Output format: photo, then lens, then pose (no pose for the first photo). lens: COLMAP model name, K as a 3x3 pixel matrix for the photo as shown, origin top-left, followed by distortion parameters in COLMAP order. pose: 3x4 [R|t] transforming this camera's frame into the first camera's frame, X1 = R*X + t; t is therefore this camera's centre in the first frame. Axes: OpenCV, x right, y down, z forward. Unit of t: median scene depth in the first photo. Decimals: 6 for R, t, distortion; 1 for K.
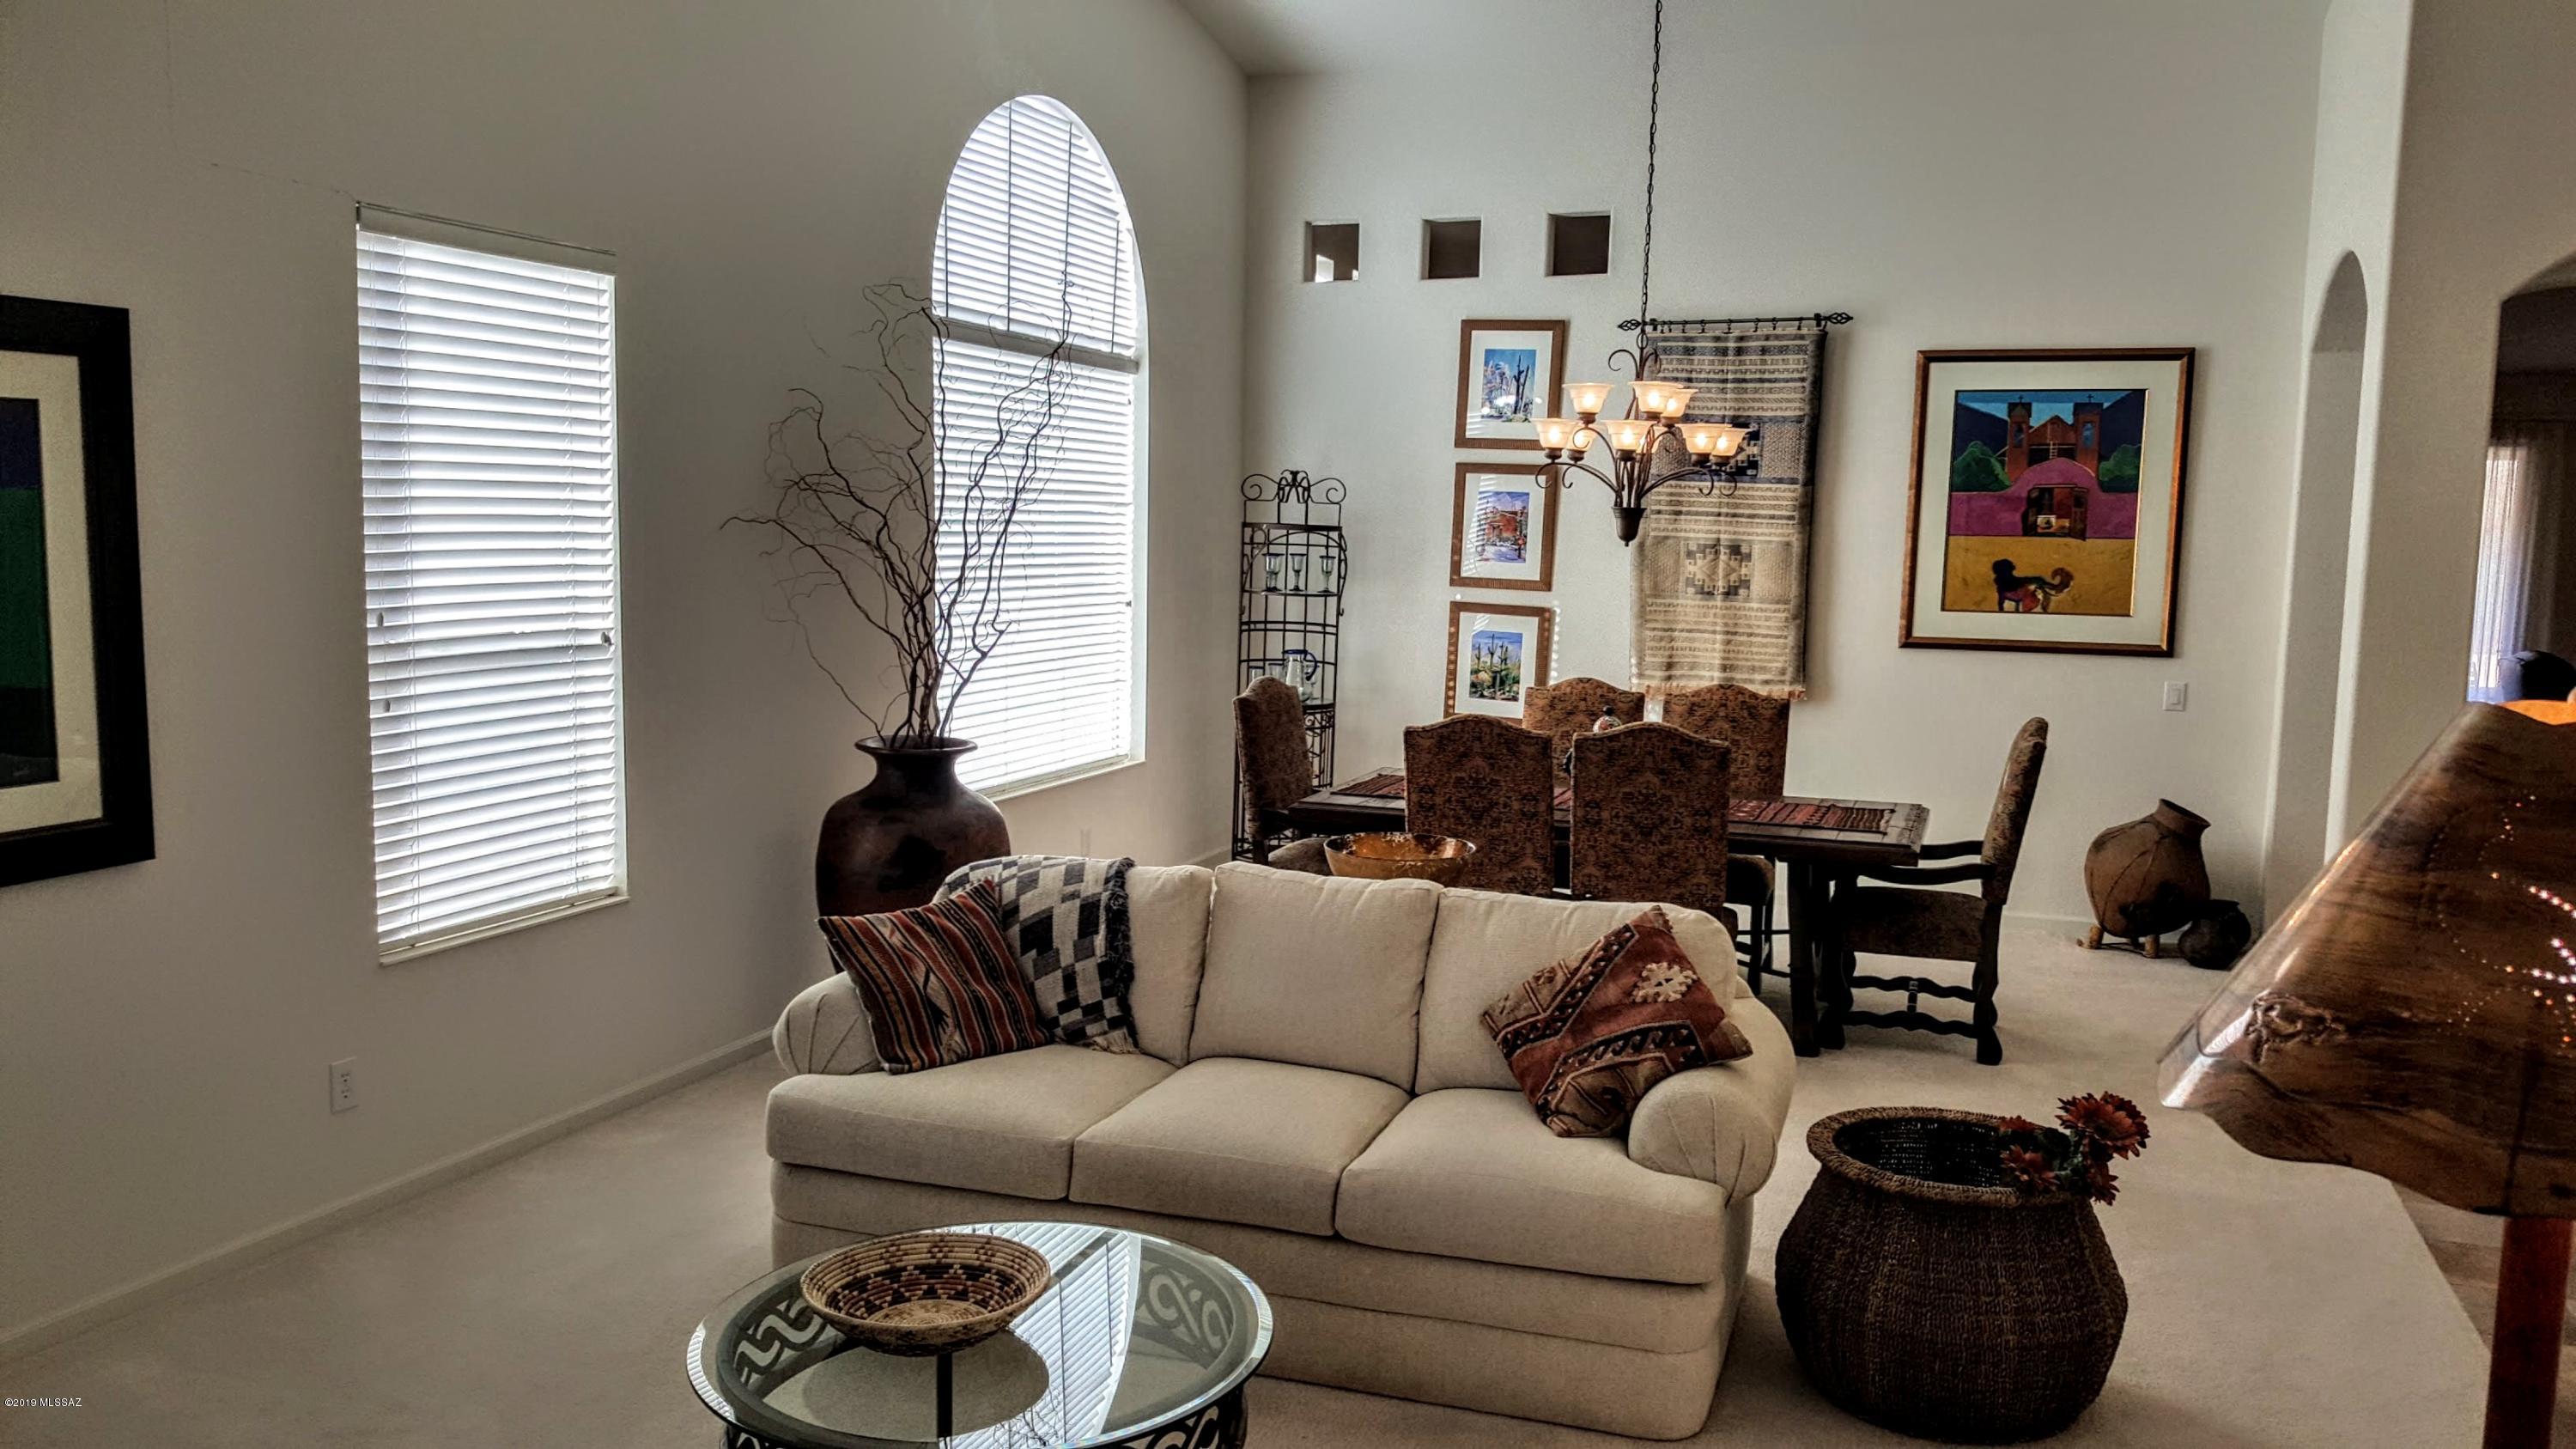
lens RADIAL K [[1939.1, 0, 1295.9], [0, 1939.1, 752.2], [0, 0, 1]] dist [0.202398, -0.445177]
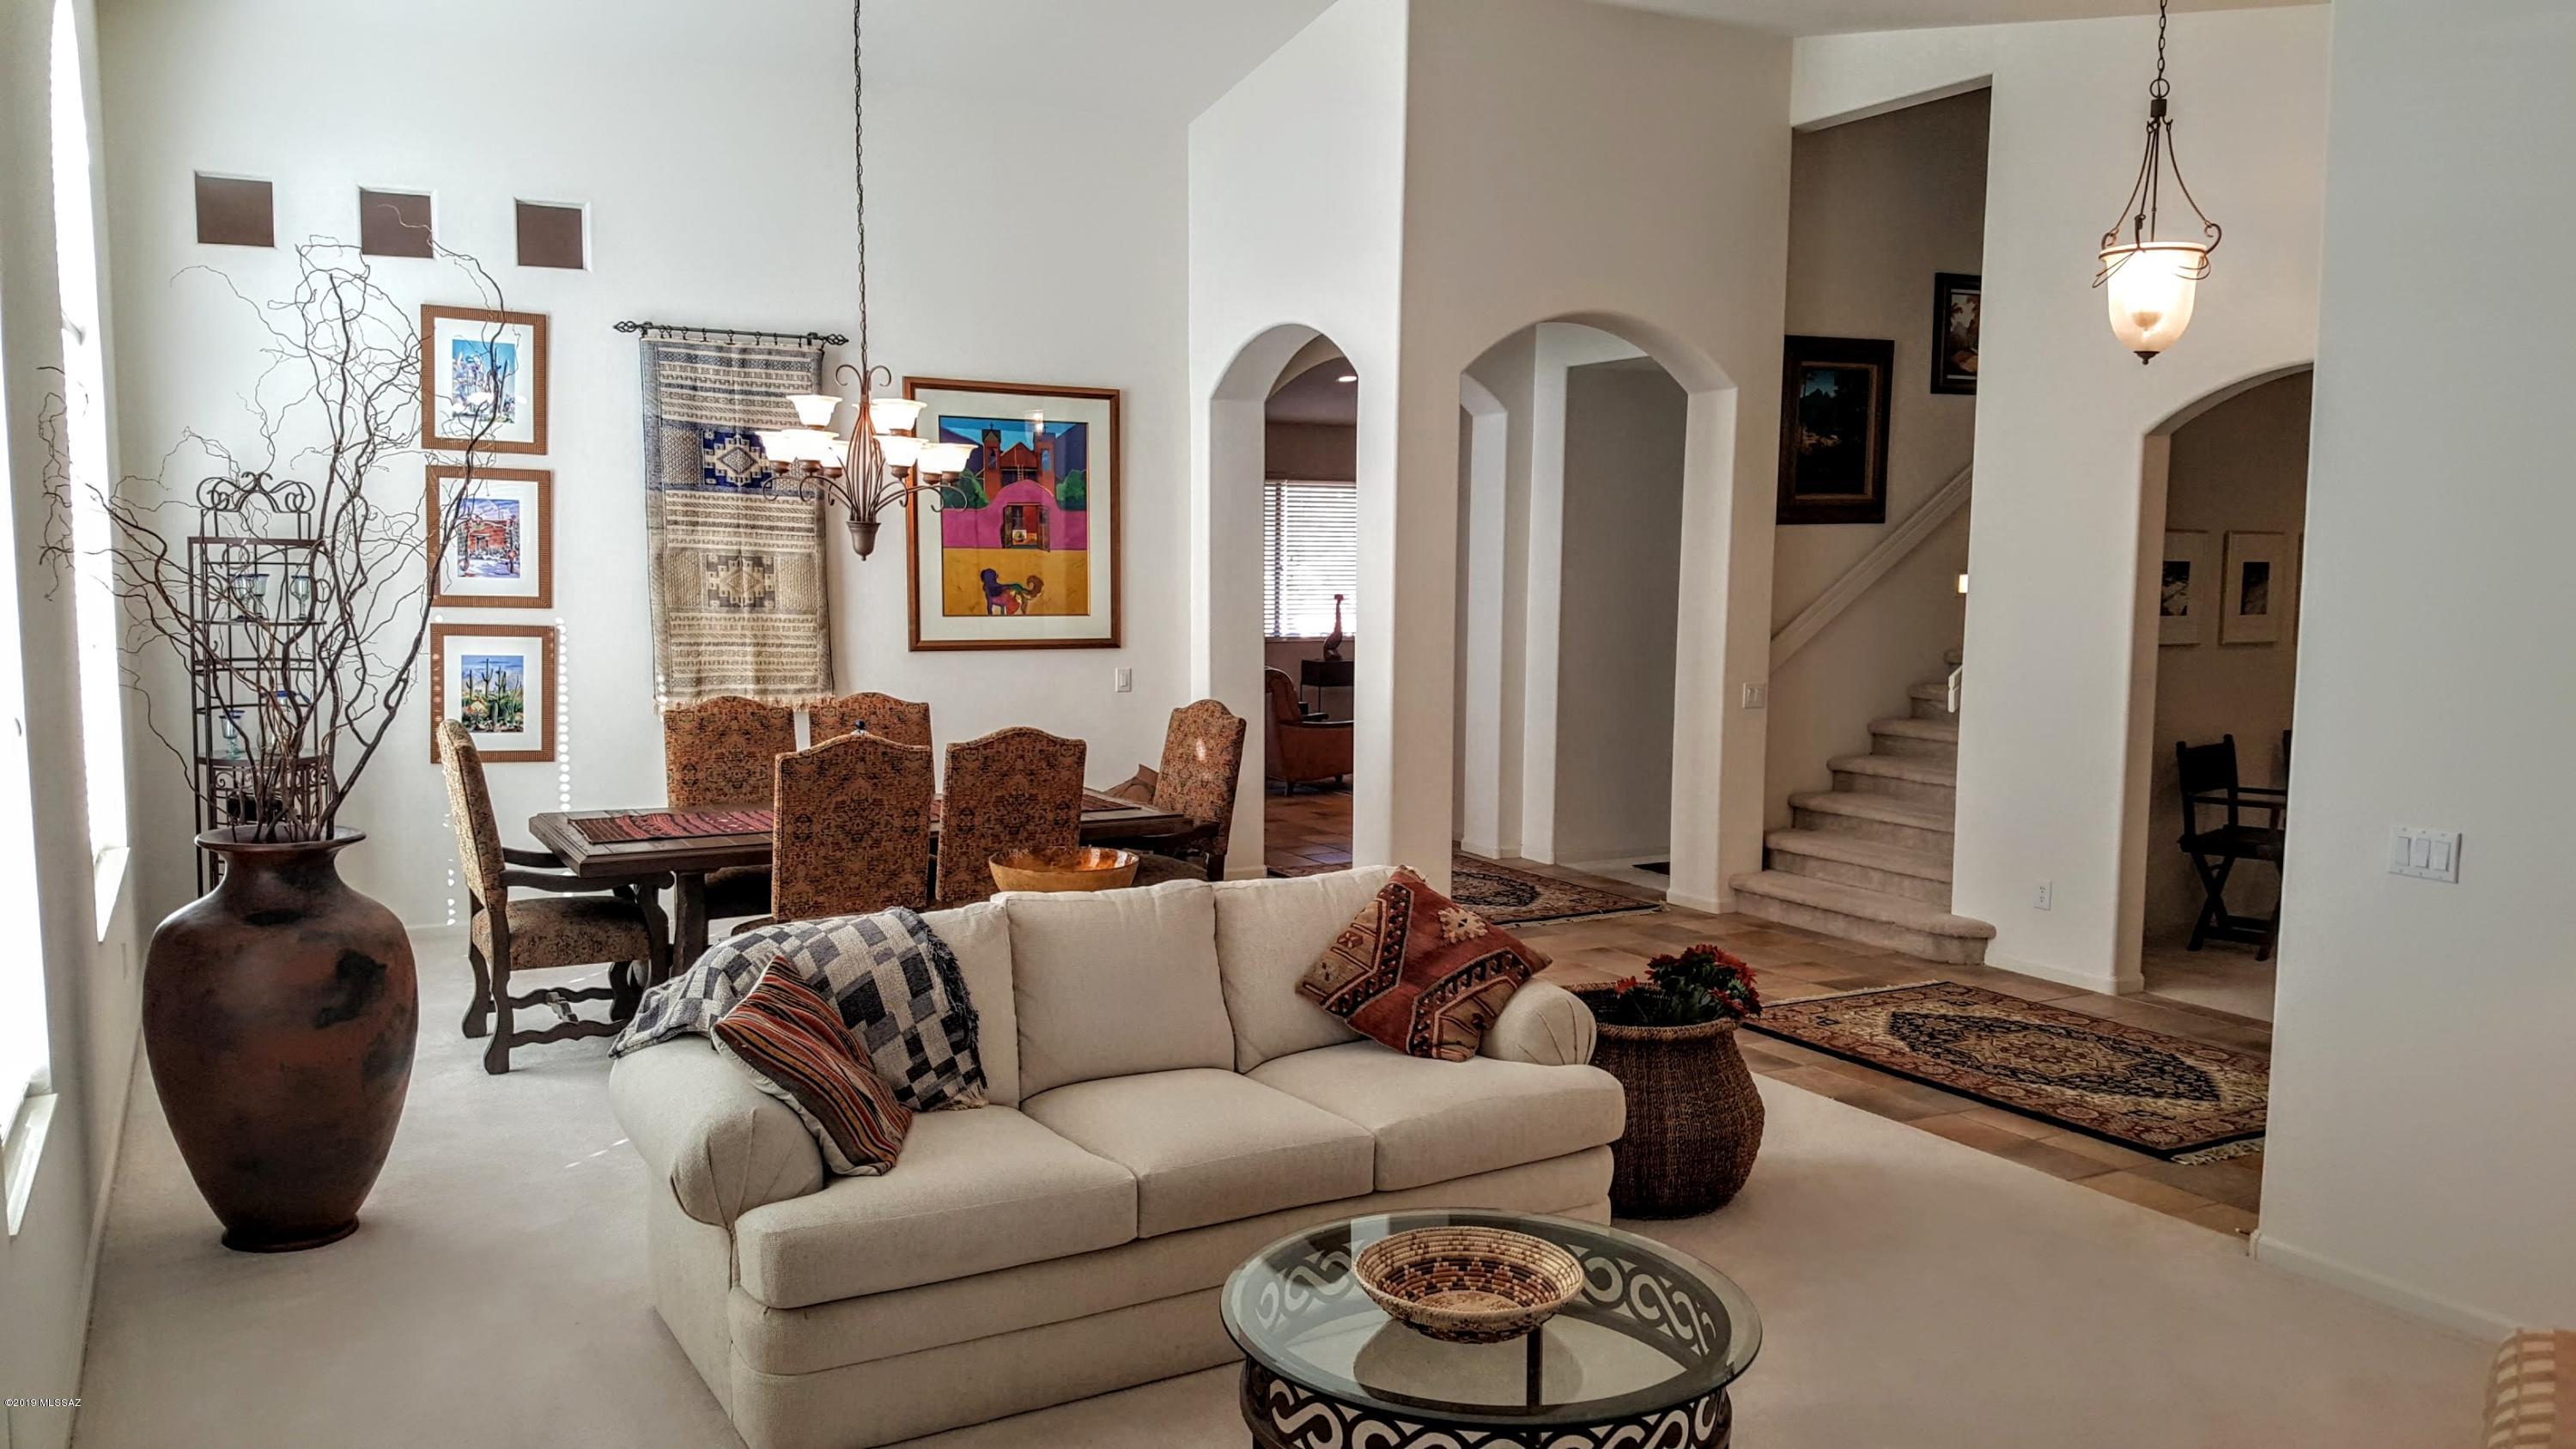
lens RADIAL K [[1942.1, 0, 1320.7], [0, 1942.1, 740.7], [0, 0, 1]] dist [0.259385, -0.614087]
pose [[0.649202, -0.088650, 0.755432, -0.365030], [0.094127, 0.994914, 0.035863, -0.021731], [-0.754769, 0.047824, 0.654245, 0.128990]]
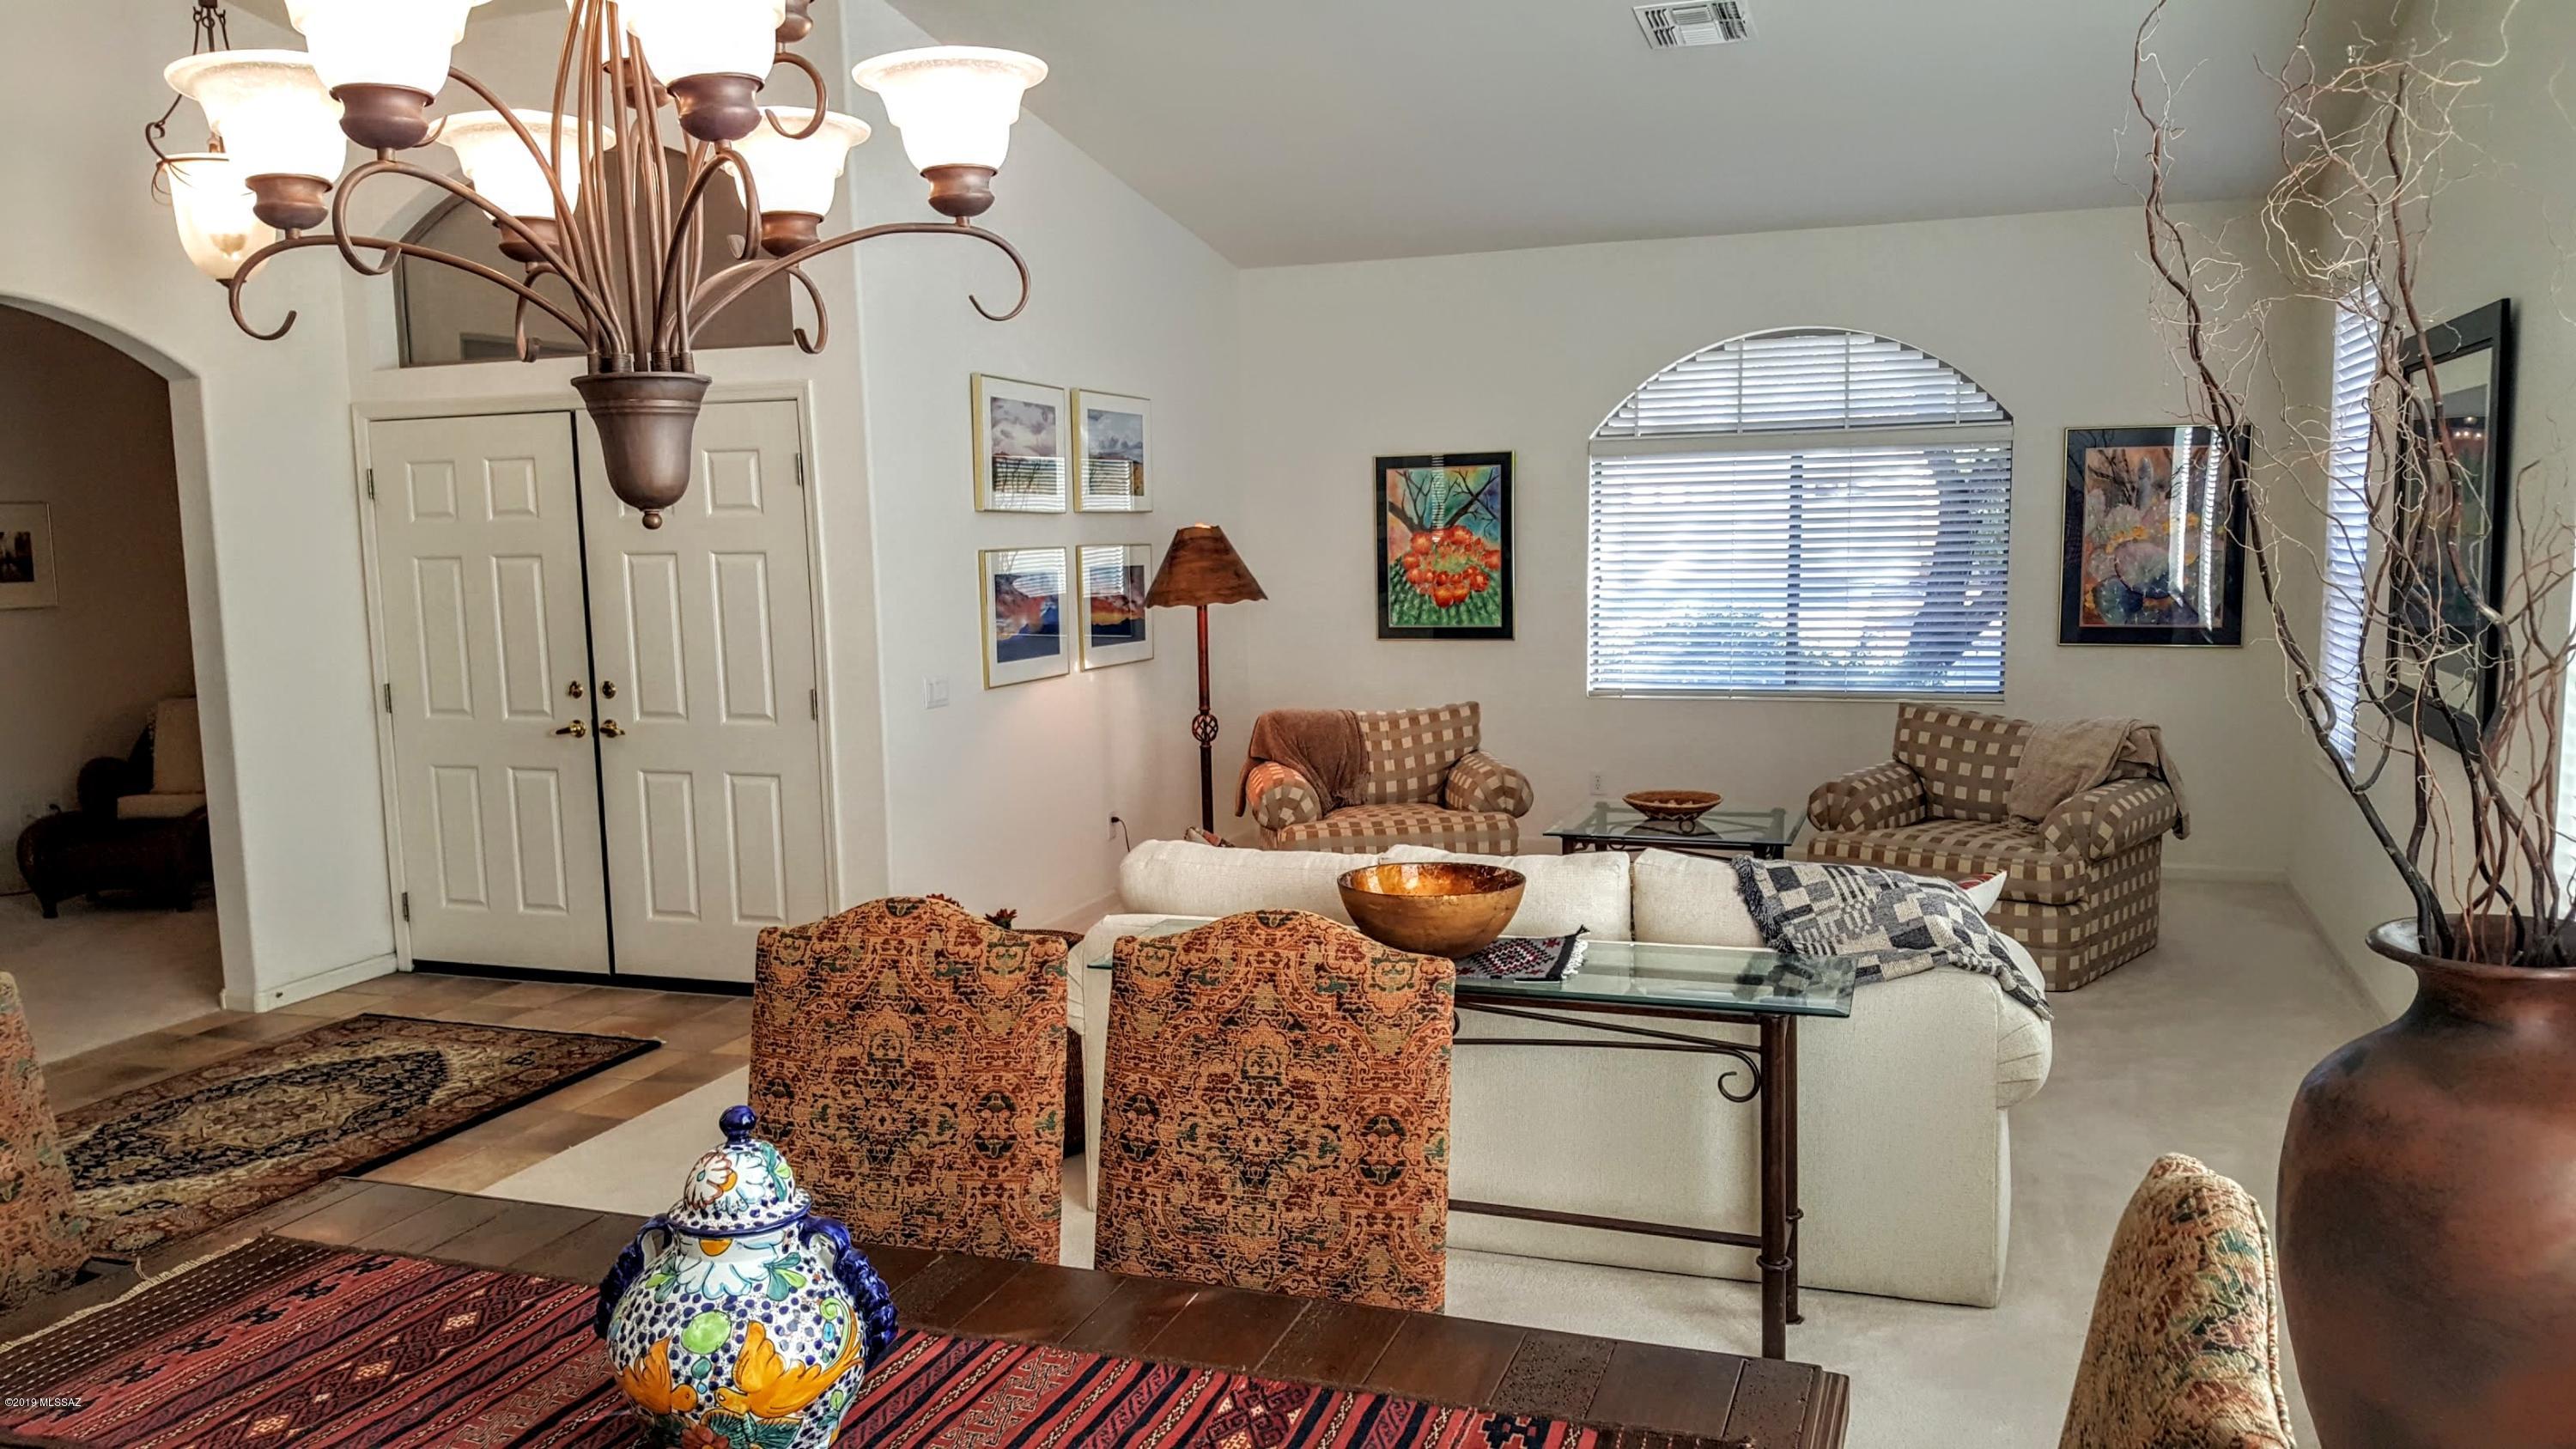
lens RADIAL K [[1939.1, 0, 1295.9], [0, 1939.1, 752.2], [0, 0, 1]] dist [0.202398, -0.445177]
pose [[-0.999999, -0.001199, 0.000891, 0.096844], [-0.000945, 0.969689, 0.244339, -0.126119], [-0.001157, 0.244338, -0.969690, 1.103985]]
